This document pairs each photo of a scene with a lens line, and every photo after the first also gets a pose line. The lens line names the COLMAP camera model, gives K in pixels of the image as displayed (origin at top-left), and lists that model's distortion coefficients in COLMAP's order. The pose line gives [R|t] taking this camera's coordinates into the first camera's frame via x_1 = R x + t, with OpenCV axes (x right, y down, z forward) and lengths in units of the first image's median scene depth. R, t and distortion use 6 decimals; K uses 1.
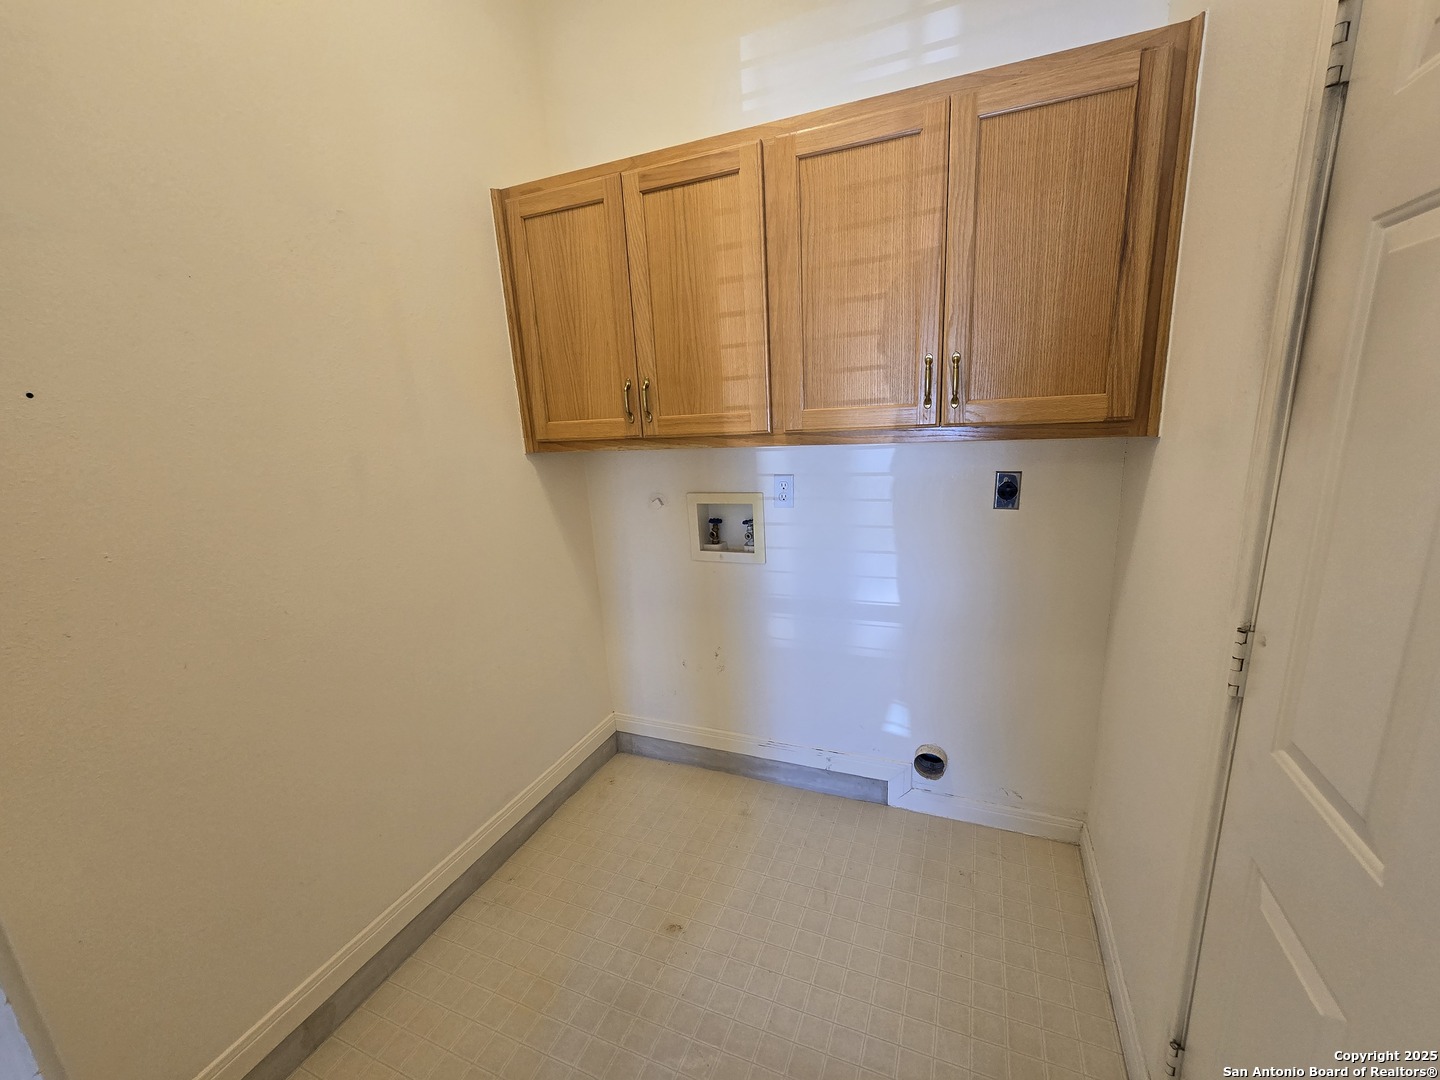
lens RADIAL K [[586.8, 0, 721.0], [0, 586.8, 541.4], [0, 0, 1]] dist [-0.001211, 0.000530]
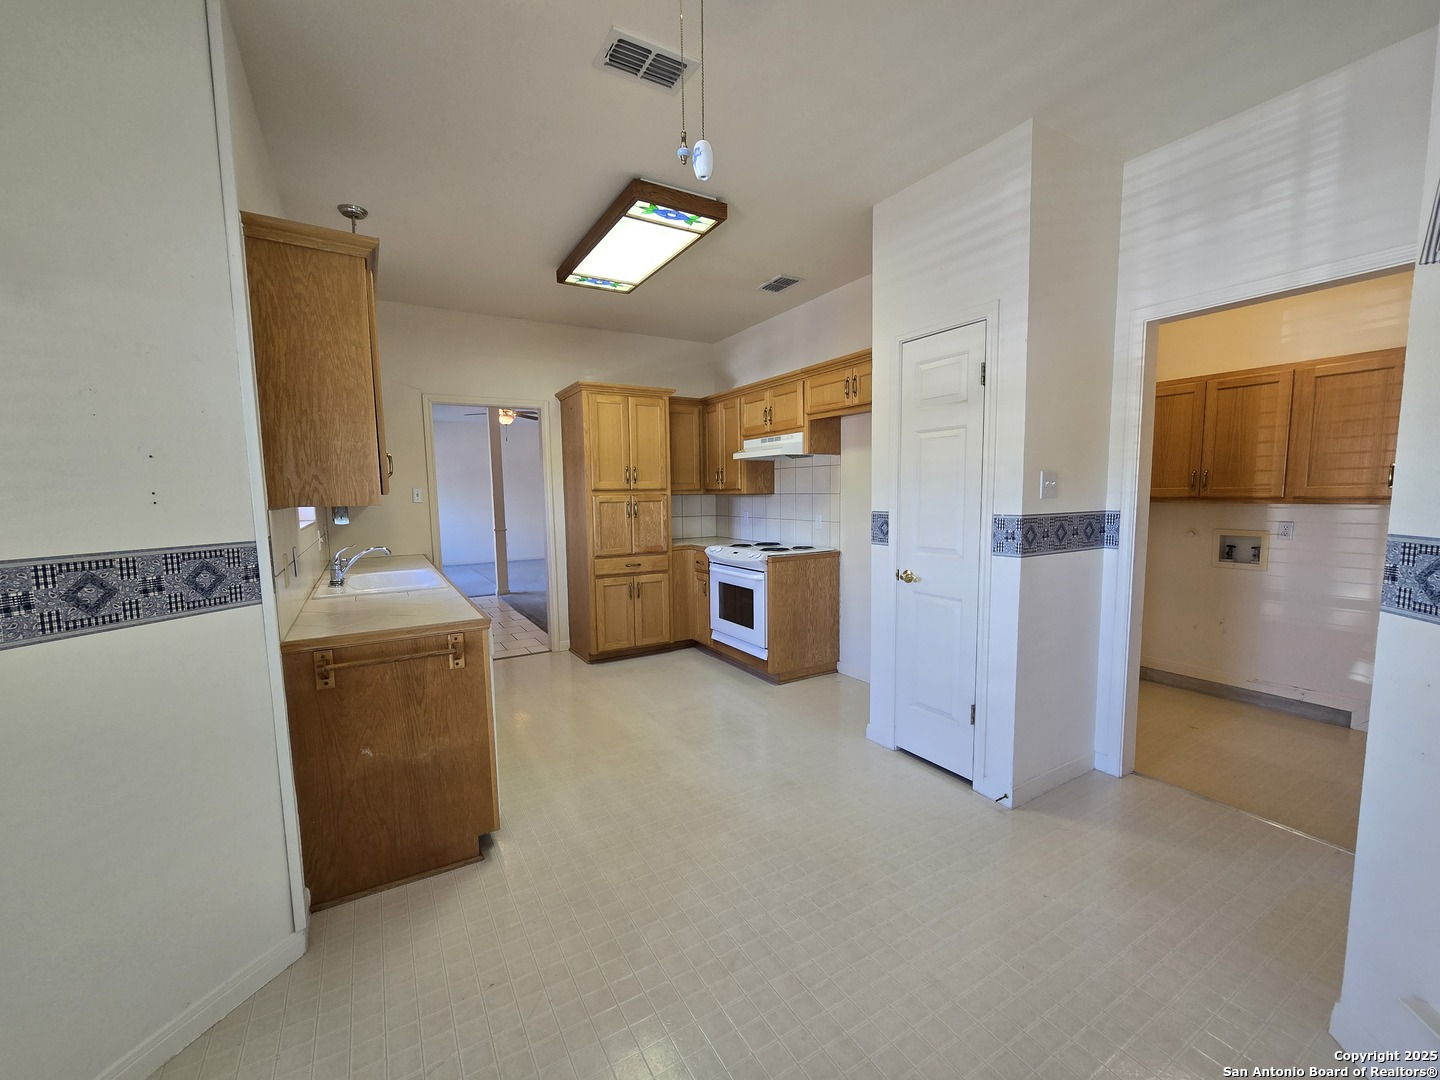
lens RADIAL K [[586.8, 0, 725.2], [0, 586.8, 550.2], [0, 0, 1]] dist [-0.001211, 0.000530]
pose [[0.810579, 0.101286, -0.576804, -0.300295], [-0.164512, 0.984652, -0.058285, 0.445704], [0.562048, 0.142136, 0.814800, -1.773035]]
